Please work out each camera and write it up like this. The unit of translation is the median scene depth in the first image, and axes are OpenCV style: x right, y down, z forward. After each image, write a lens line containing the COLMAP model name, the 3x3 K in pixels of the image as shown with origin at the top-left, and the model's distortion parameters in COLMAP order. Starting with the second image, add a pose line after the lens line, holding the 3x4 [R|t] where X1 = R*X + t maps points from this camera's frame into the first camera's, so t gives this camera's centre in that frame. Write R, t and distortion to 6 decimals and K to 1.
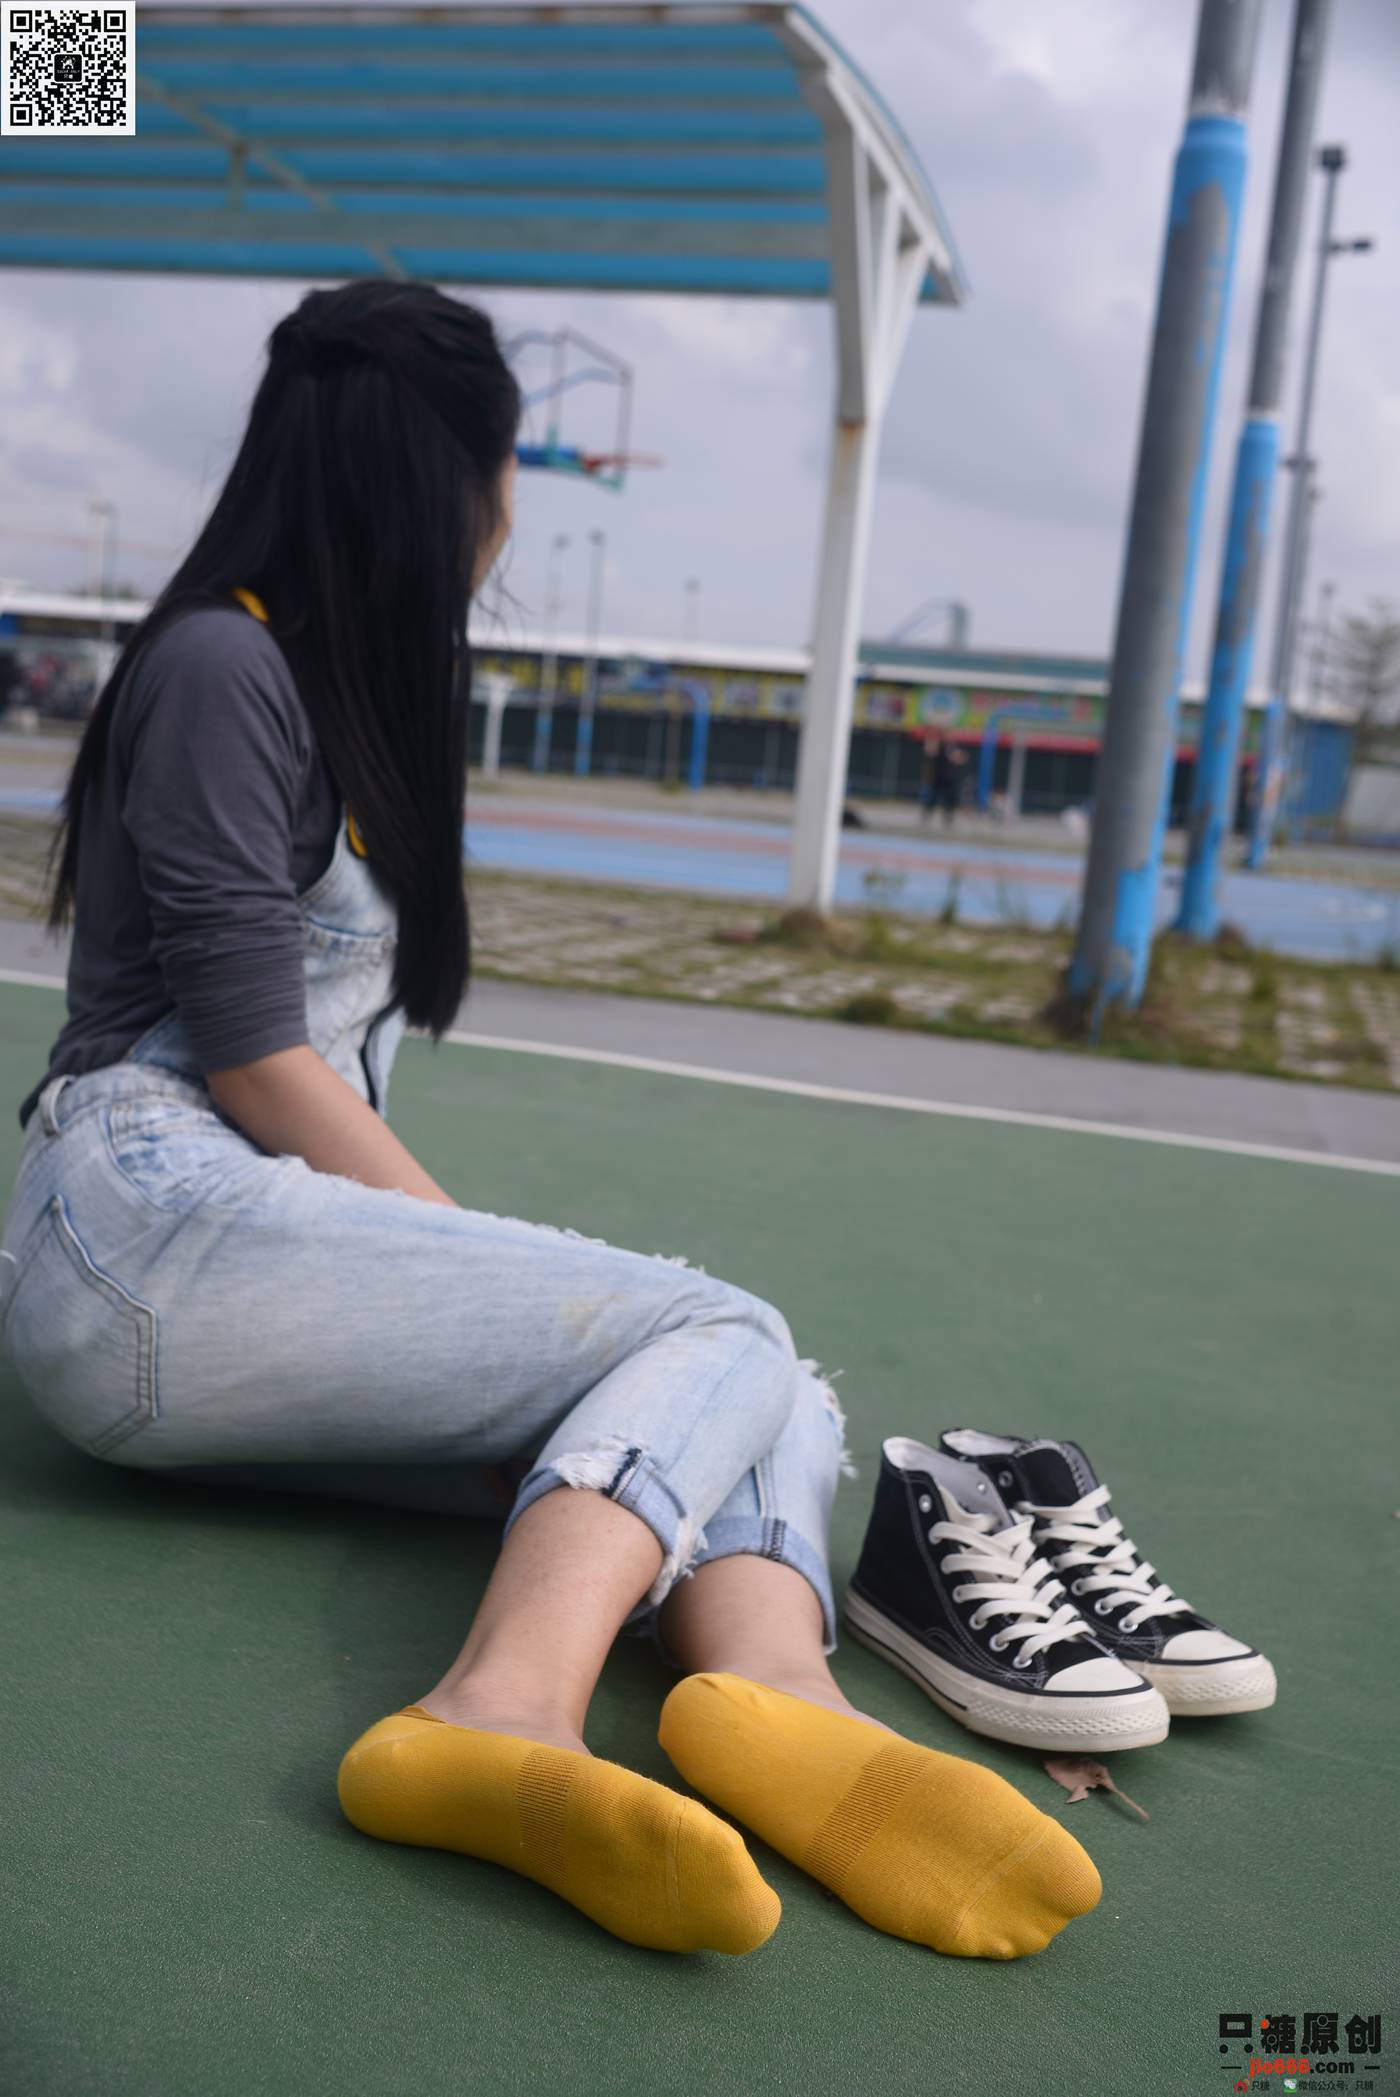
lens RADIAL K [[2143.3, 0, 700.0], [0, 2143.3, 1048.5], [0, 0, 1]] dist [-0.000986, 0.009478]
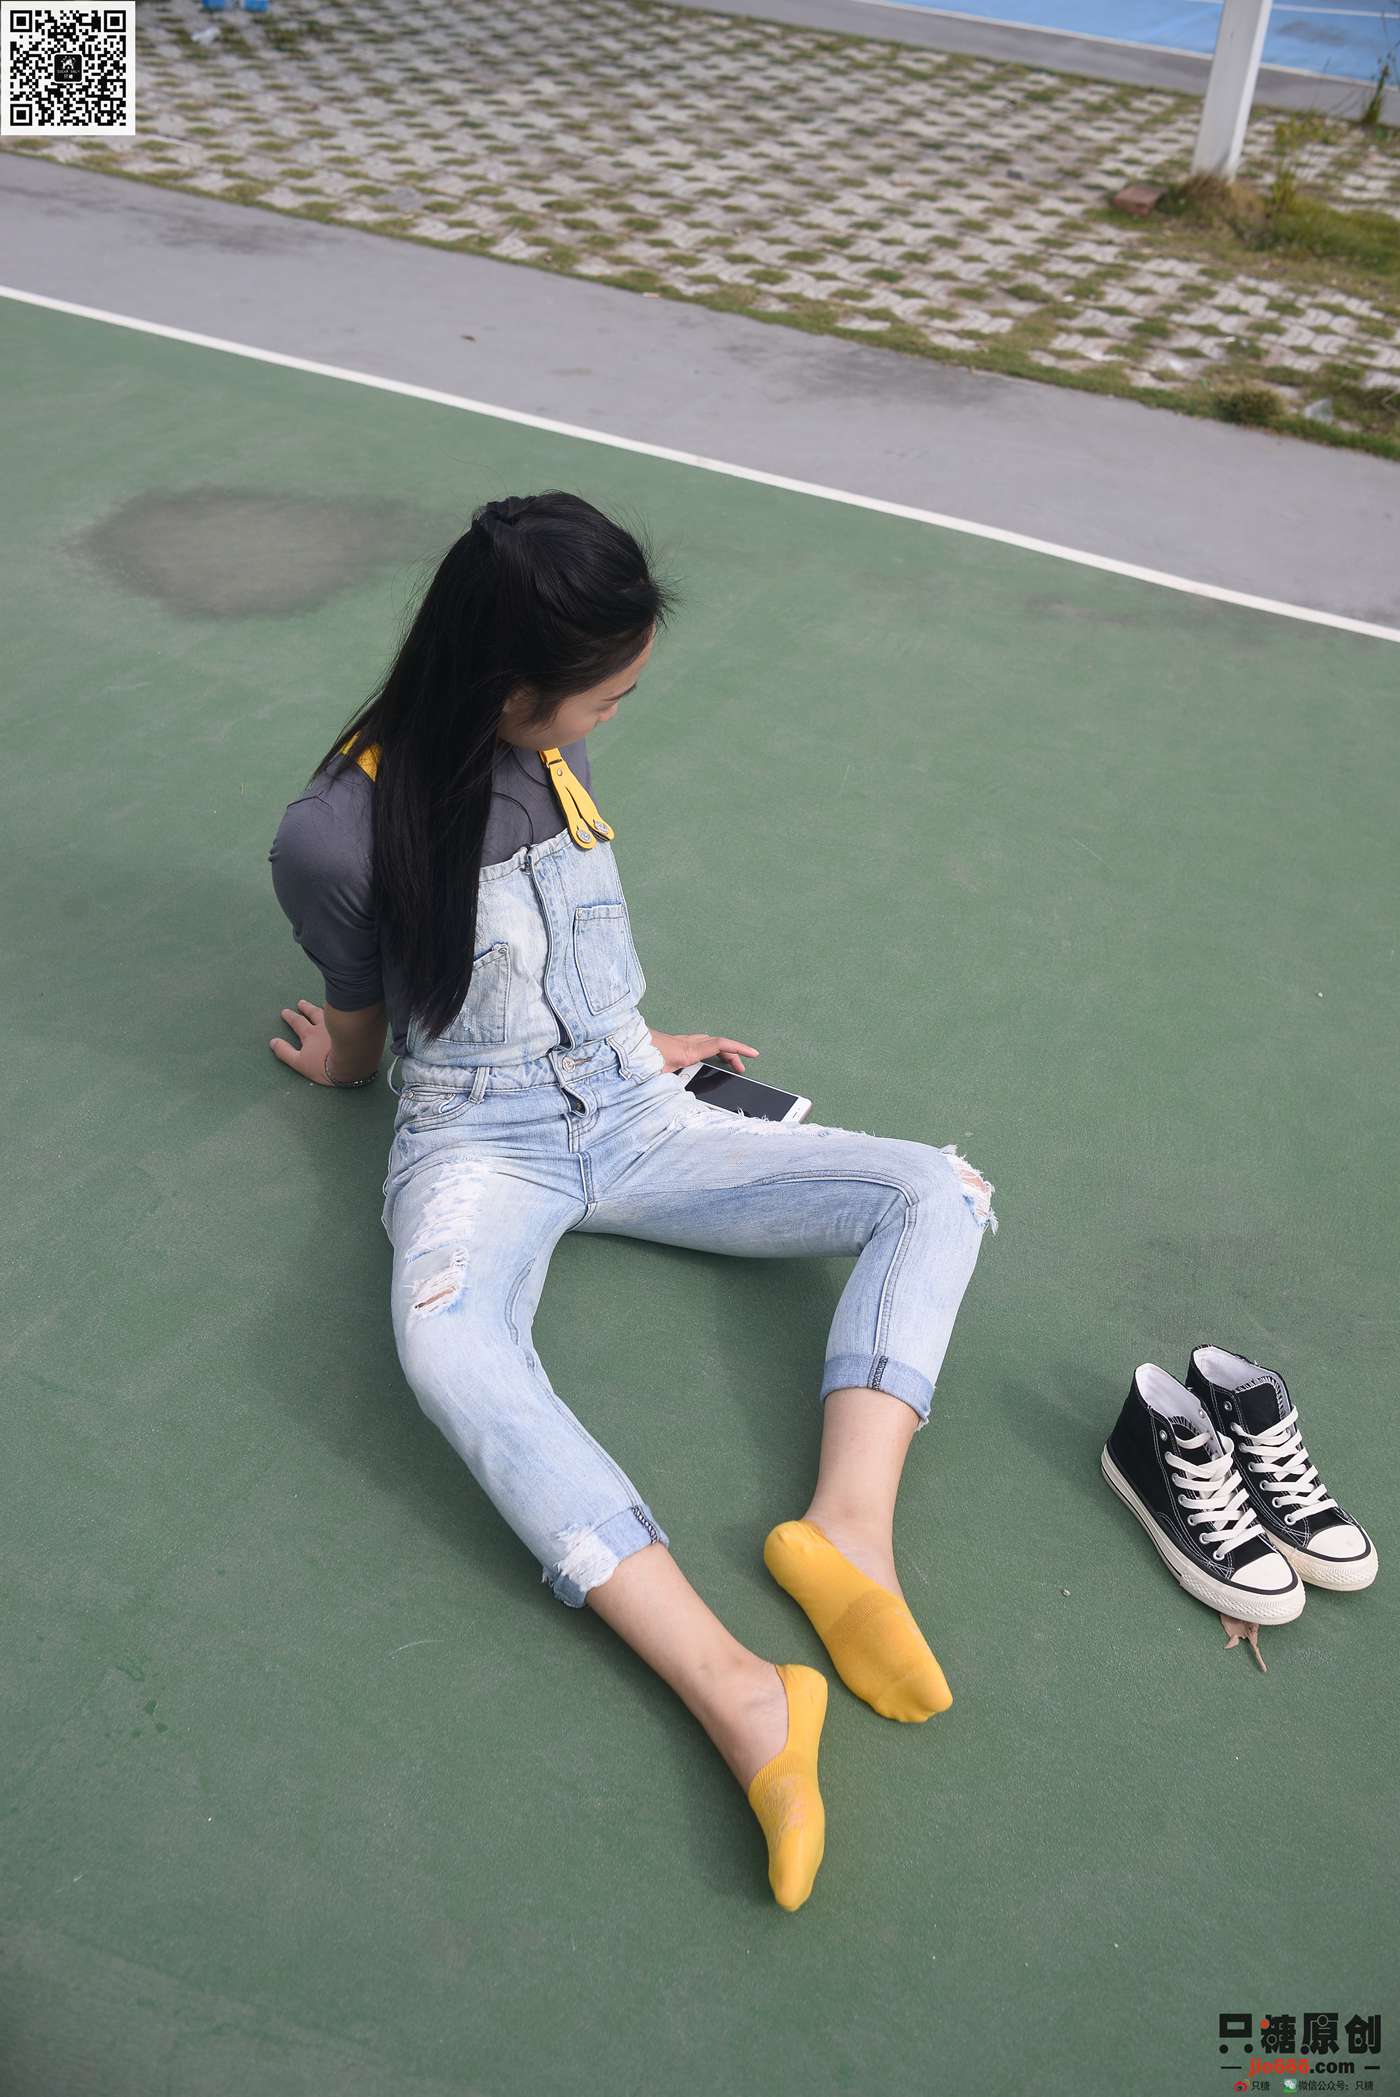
lens RADIAL K [[2123.6, 0, 698.5], [0, 2123.6, 1040.8], [0, 0, 1]] dist [-0.001175, 0.005955]
pose [[0.985771, 0.086369, -0.144211, -0.009539], [-0.013344, 0.895407, 0.445049, -0.193445], [0.167566, -0.436792, 0.883818, -0.081053]]
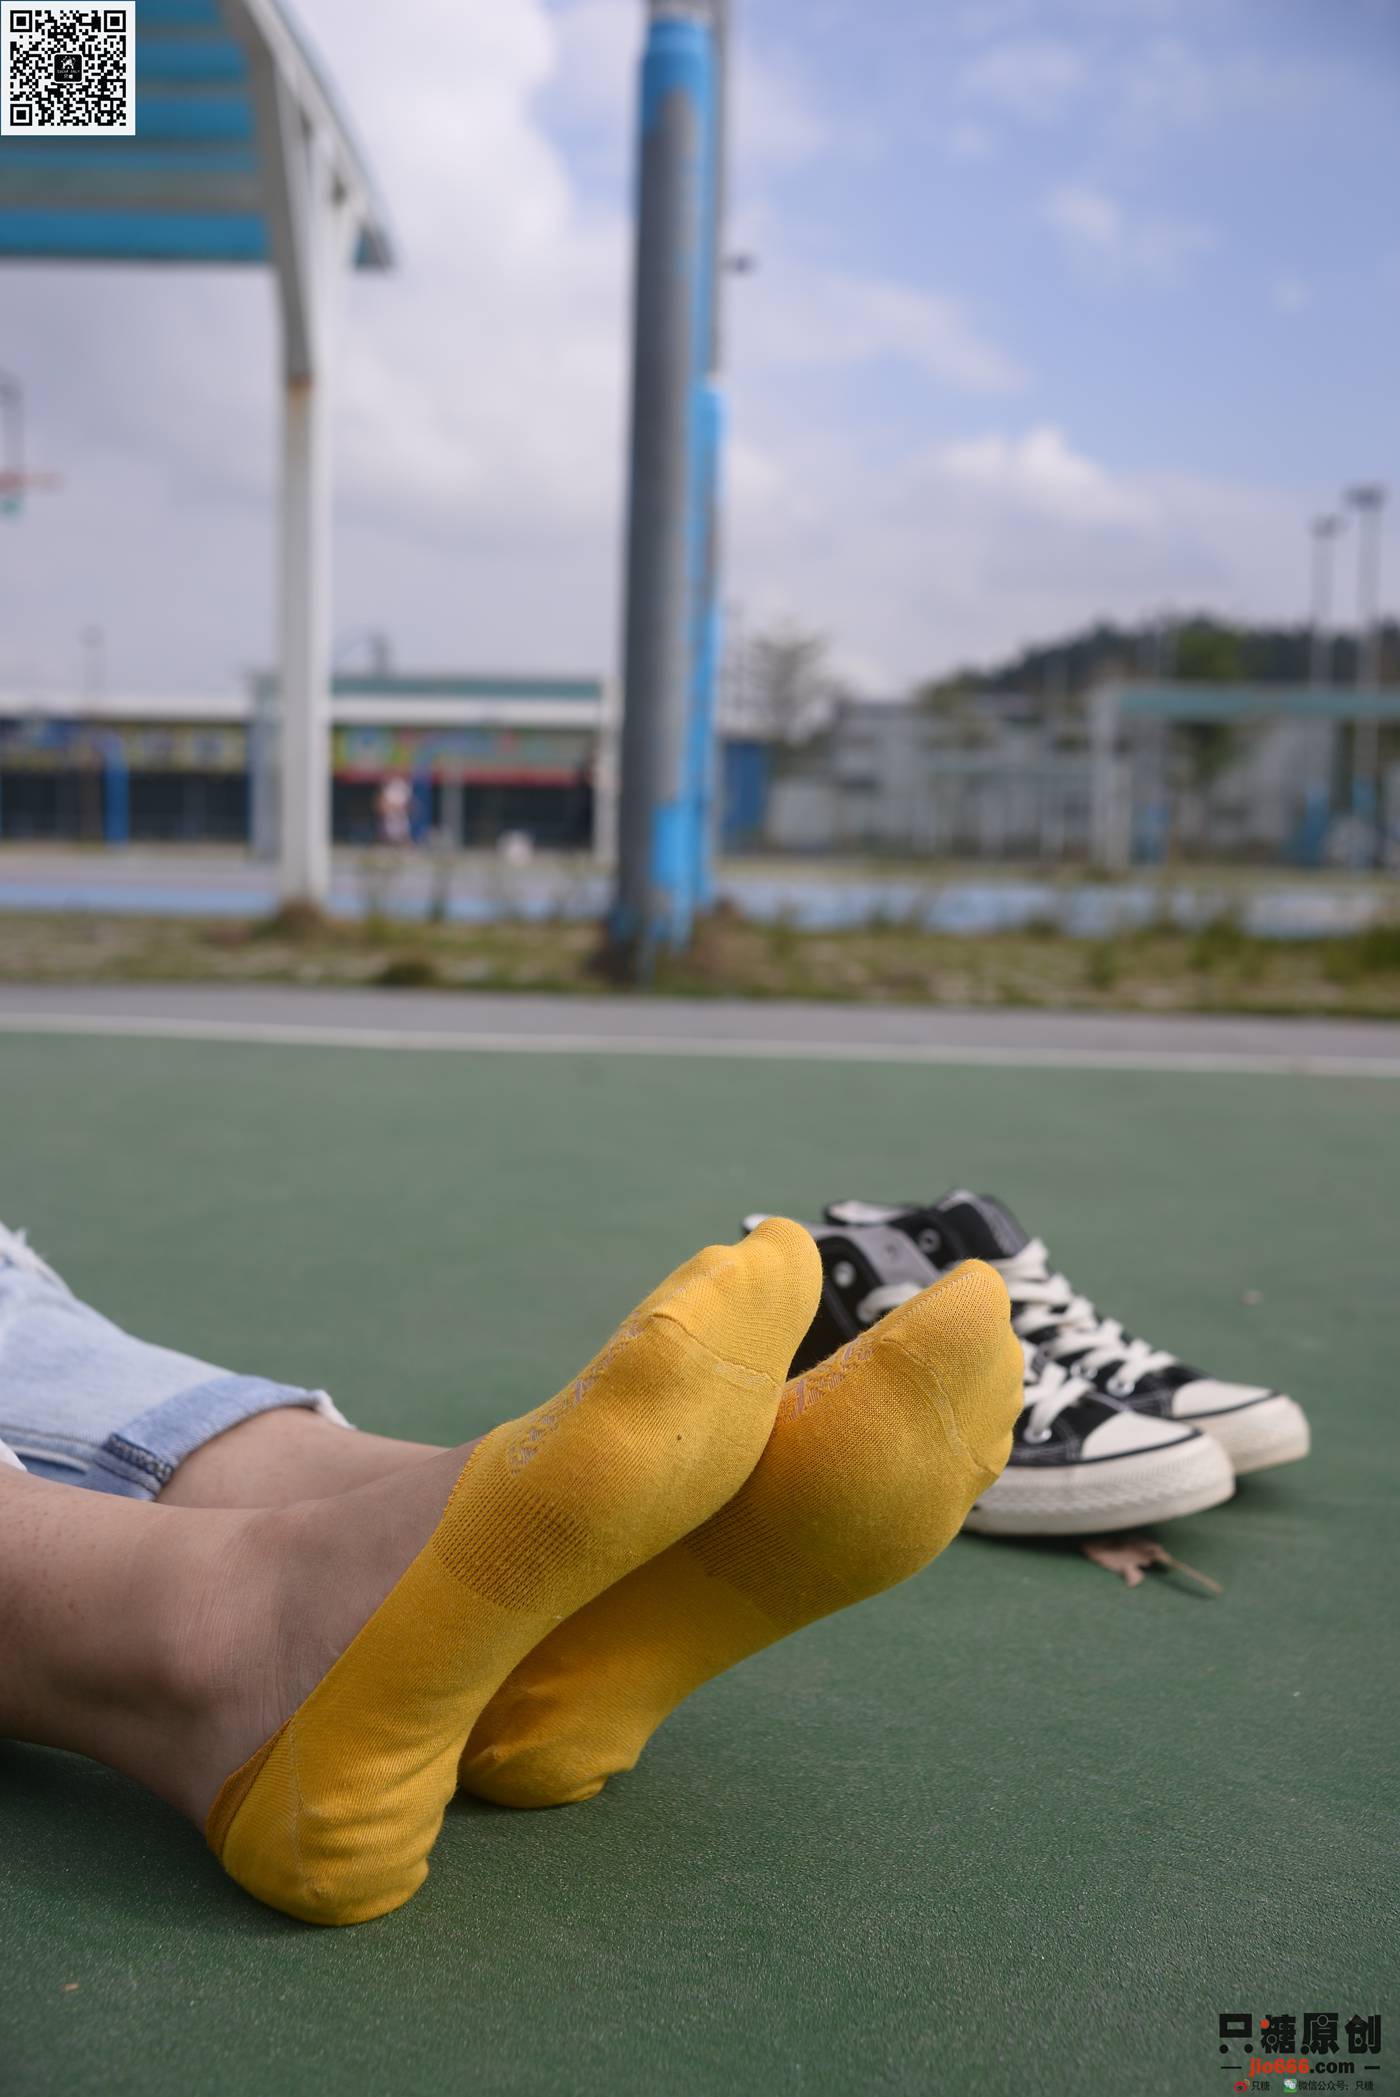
lens RADIAL K [[2169.2, 0, 700.0], [0, 2169.2, 1048.5], [0, 0, 1]] dist [0.000386, 0.006599]
pose [[0.963190, -0.093394, 0.252078, -0.037070], [0.099209, 0.995012, -0.010430, 0.035510], [-0.249846, 0.035054, 0.967651, 0.065582]]
